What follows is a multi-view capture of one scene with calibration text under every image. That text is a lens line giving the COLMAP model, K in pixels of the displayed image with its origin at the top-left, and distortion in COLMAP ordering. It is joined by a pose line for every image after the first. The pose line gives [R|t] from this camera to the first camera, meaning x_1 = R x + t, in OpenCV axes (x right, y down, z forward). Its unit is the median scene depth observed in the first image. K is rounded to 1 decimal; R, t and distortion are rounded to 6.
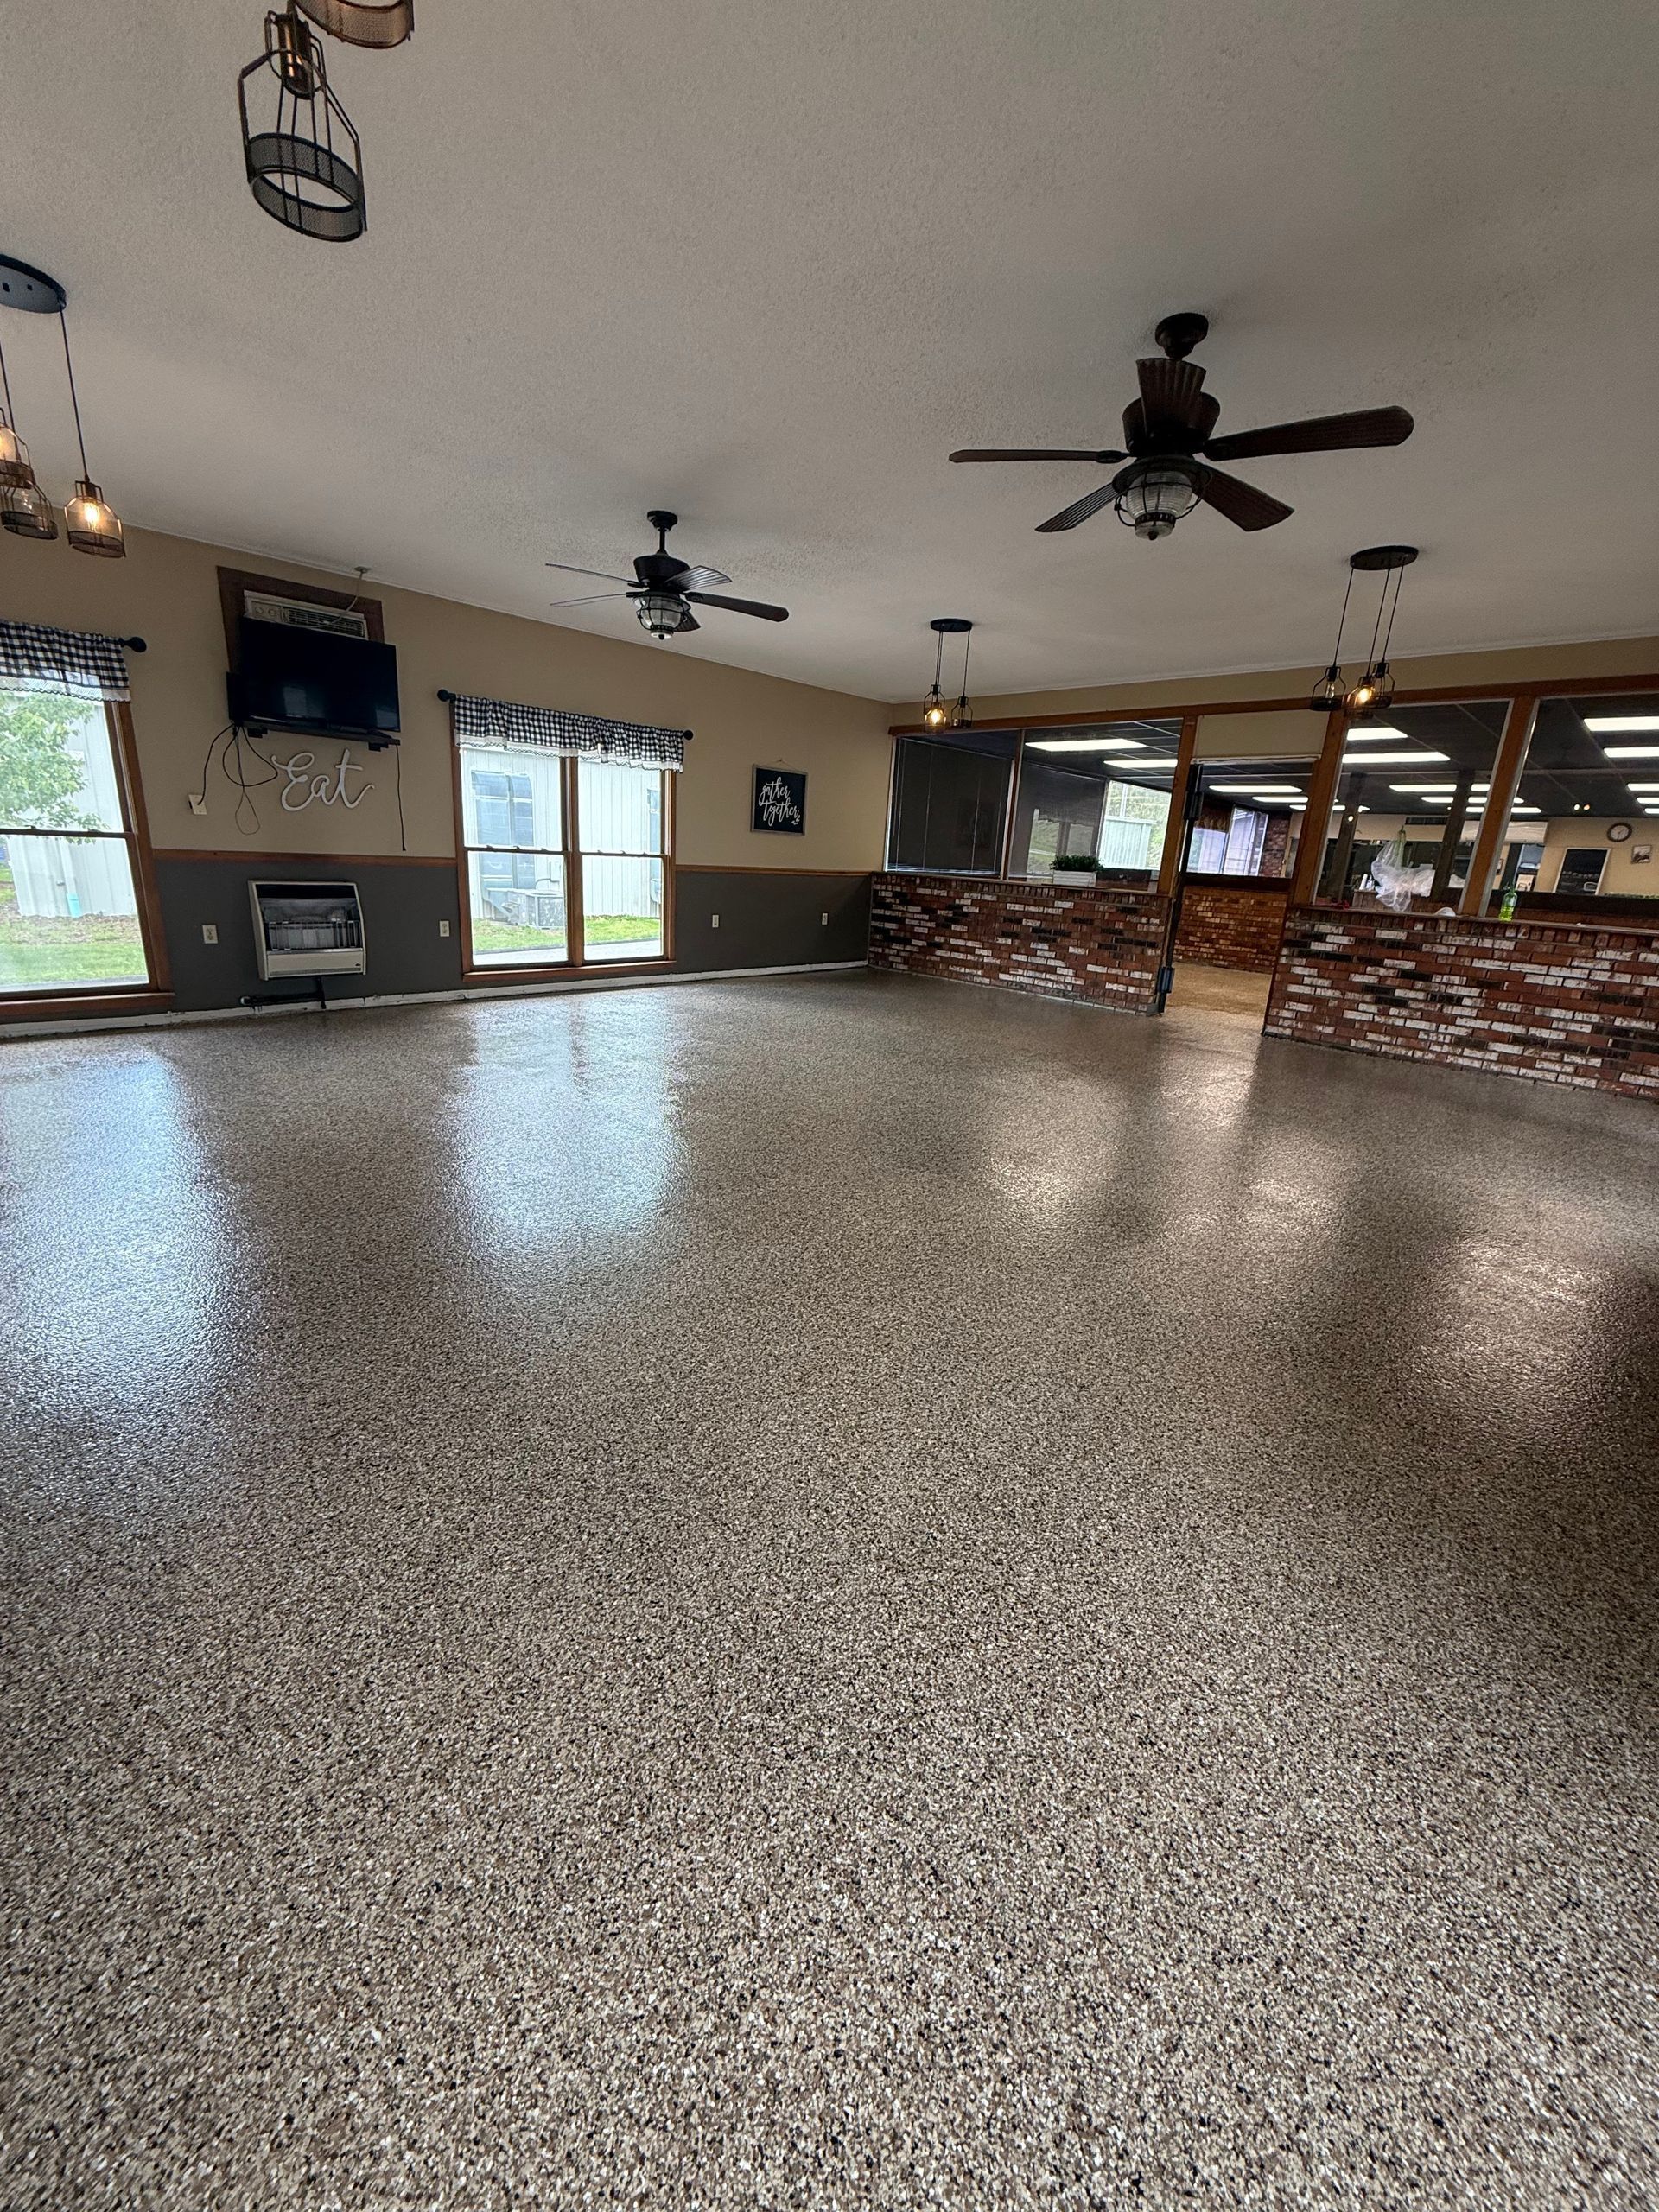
lens RADIAL K [[880.4, 0, 830.8], [0, 880.4, 1097.8], [0, 0, 1]] dist [0.005278, -0.000389]
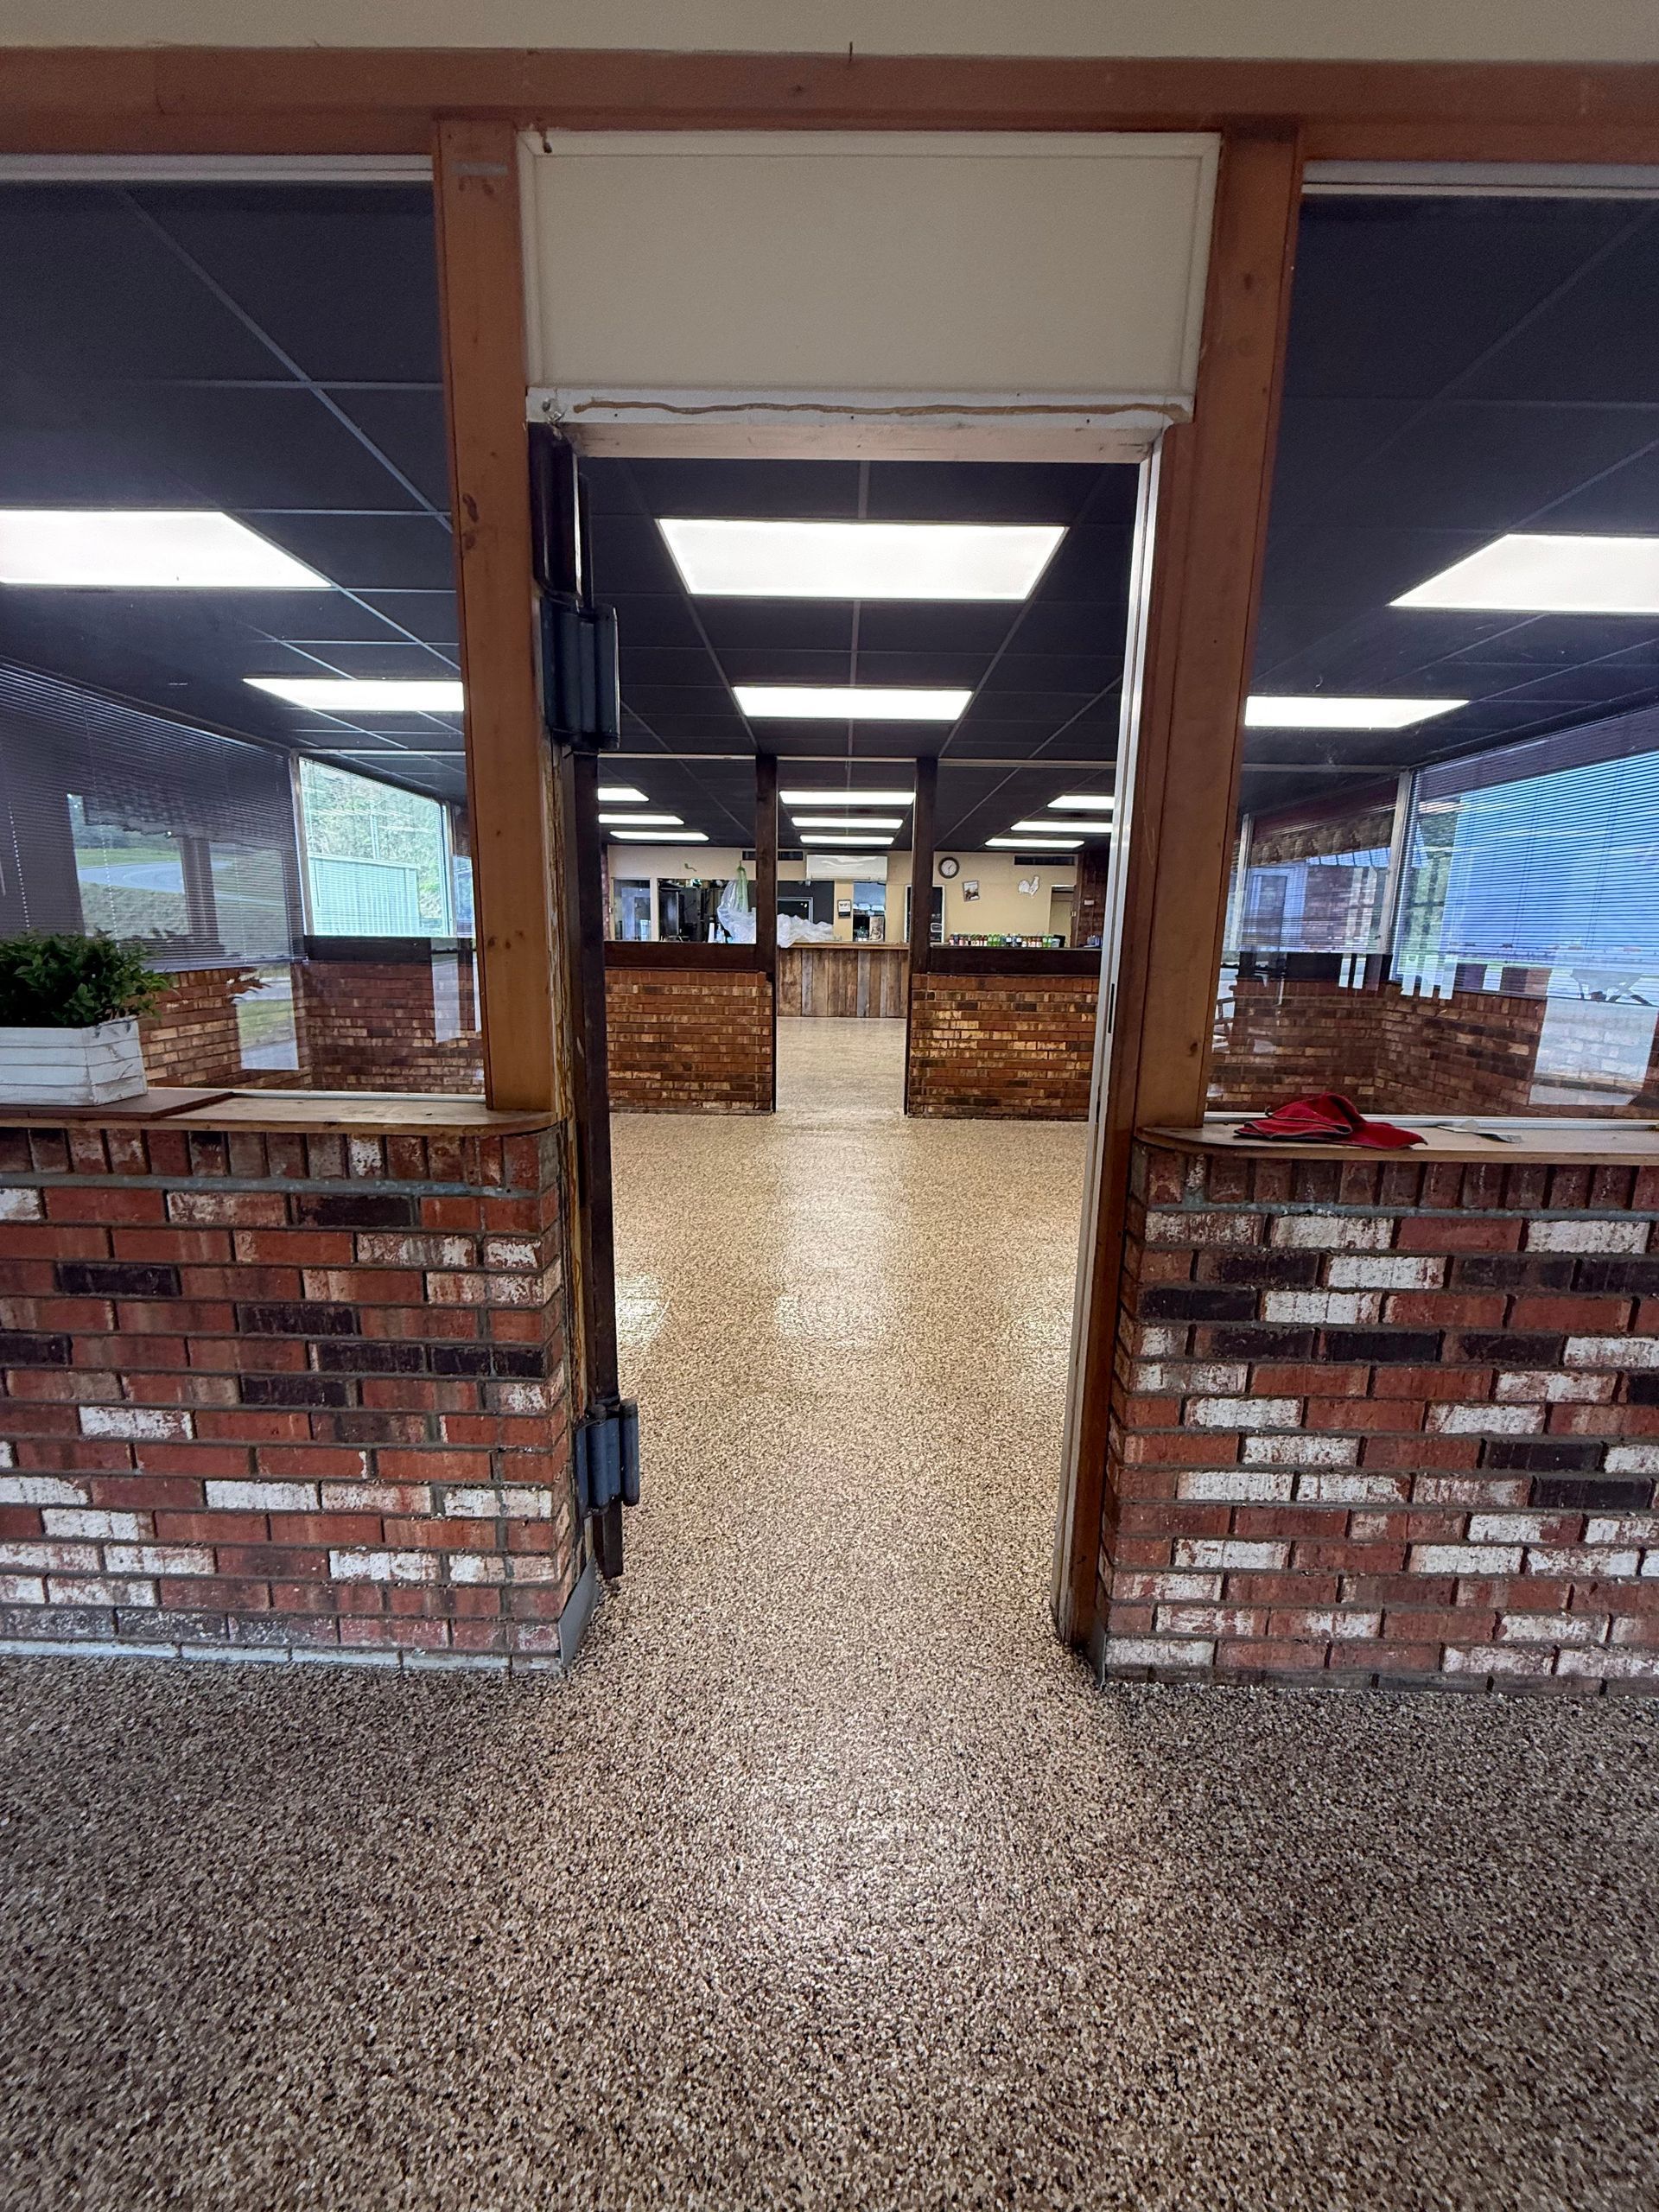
lens RADIAL K [[880.4, 0, 830.8], [0, 880.4, 1097.8], [0, 0, 1]] dist [0.005278, -0.000389]
pose [[0.723894, -0.176331, 0.666997, 0.338346], [0.210436, 0.977149, 0.029938, -0.258738], [-0.657035, 0.118688, 0.744459, 0.924221]]
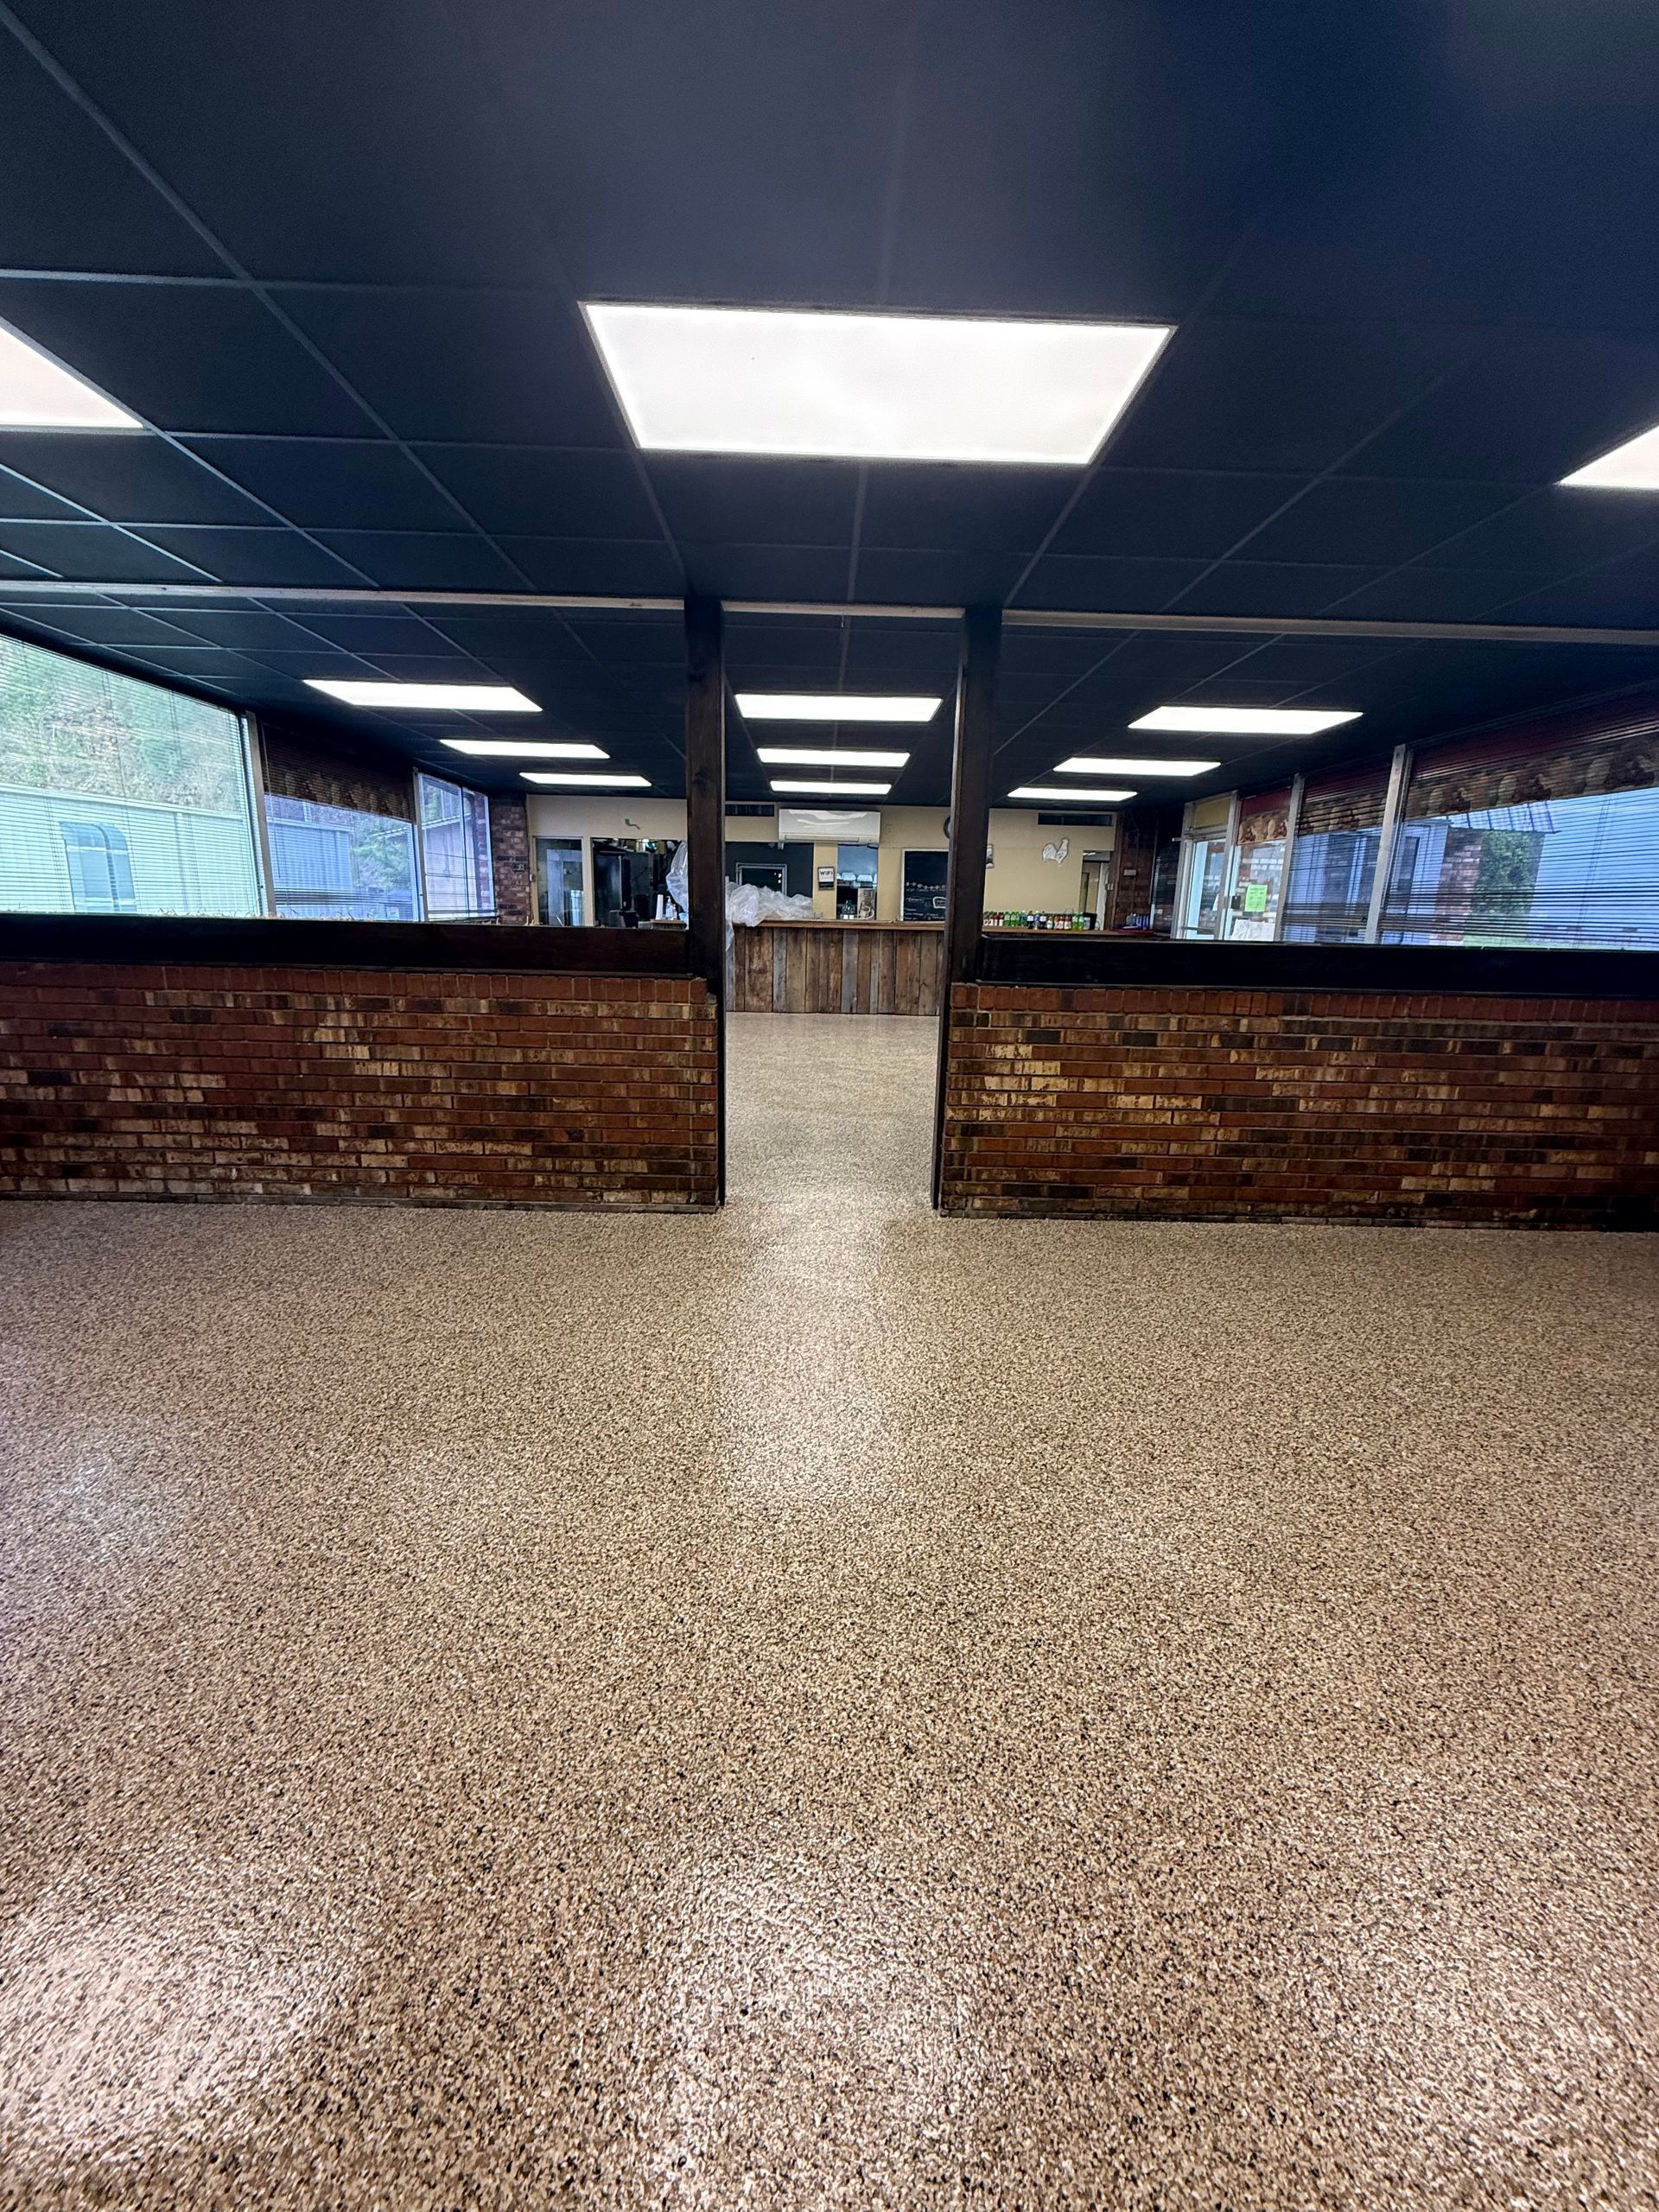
lens RADIAL K [[880.4, 0, 830.8], [0, 880.4, 1097.8], [0, 0, 1]] dist [0.005278, -0.000389]
pose [[0.704866, -0.195372, 0.681905, 0.599801], [0.208251, 0.975956, 0.064357, -0.321945], [-0.678082, 0.096644, 0.728604, 1.201076]]
